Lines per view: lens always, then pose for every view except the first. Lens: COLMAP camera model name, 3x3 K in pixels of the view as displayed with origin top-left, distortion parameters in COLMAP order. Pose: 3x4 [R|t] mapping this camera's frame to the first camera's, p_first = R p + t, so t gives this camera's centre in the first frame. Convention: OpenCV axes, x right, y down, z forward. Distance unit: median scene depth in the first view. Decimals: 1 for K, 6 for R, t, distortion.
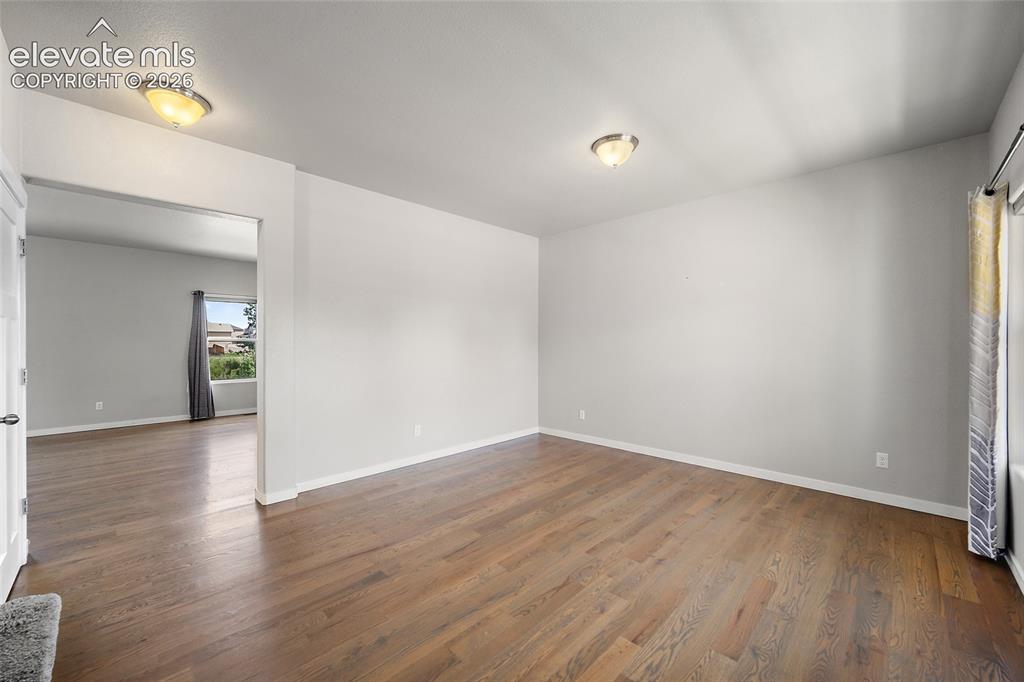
lens RADIAL K [[402.7, 0, 509.6], [0, 402.7, 338.1], [0, 0, 1]] dist [-0.002609, -0.000189]
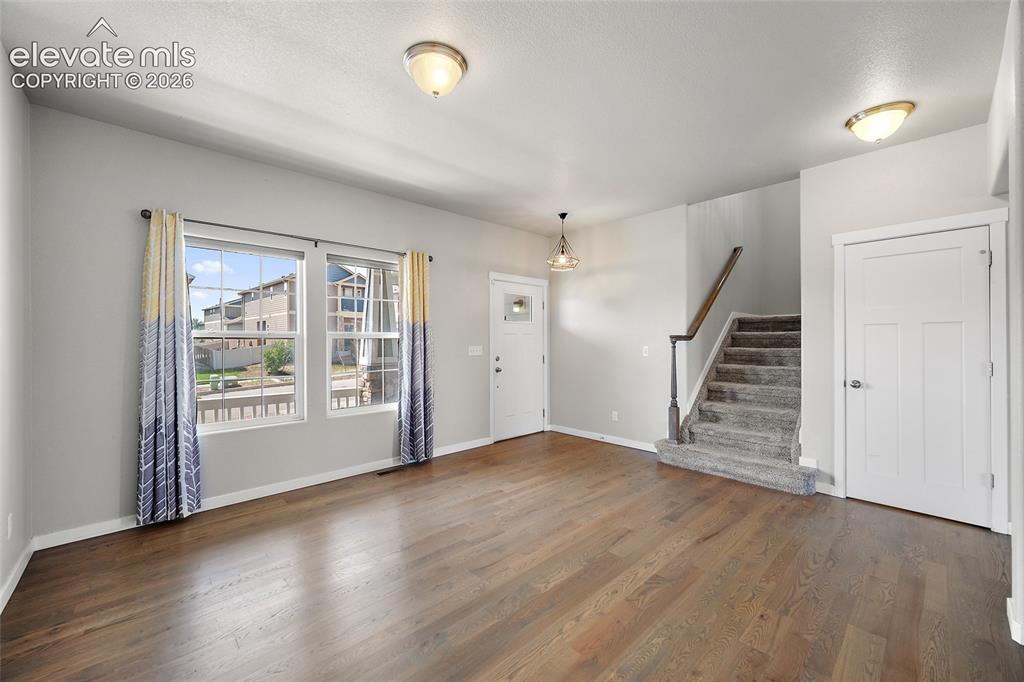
lens RADIAL K [[402.7, 0, 510.2], [0, 402.7, 340.8], [0, 0, 1]] dist [-0.002609, -0.000189]
pose [[-0.998995, 0.005905, 0.044432, 0.124828], [0.005298, 0.999891, -0.013764, 0.023559], [-0.044508, -0.013515, -0.998918, 2.168328]]
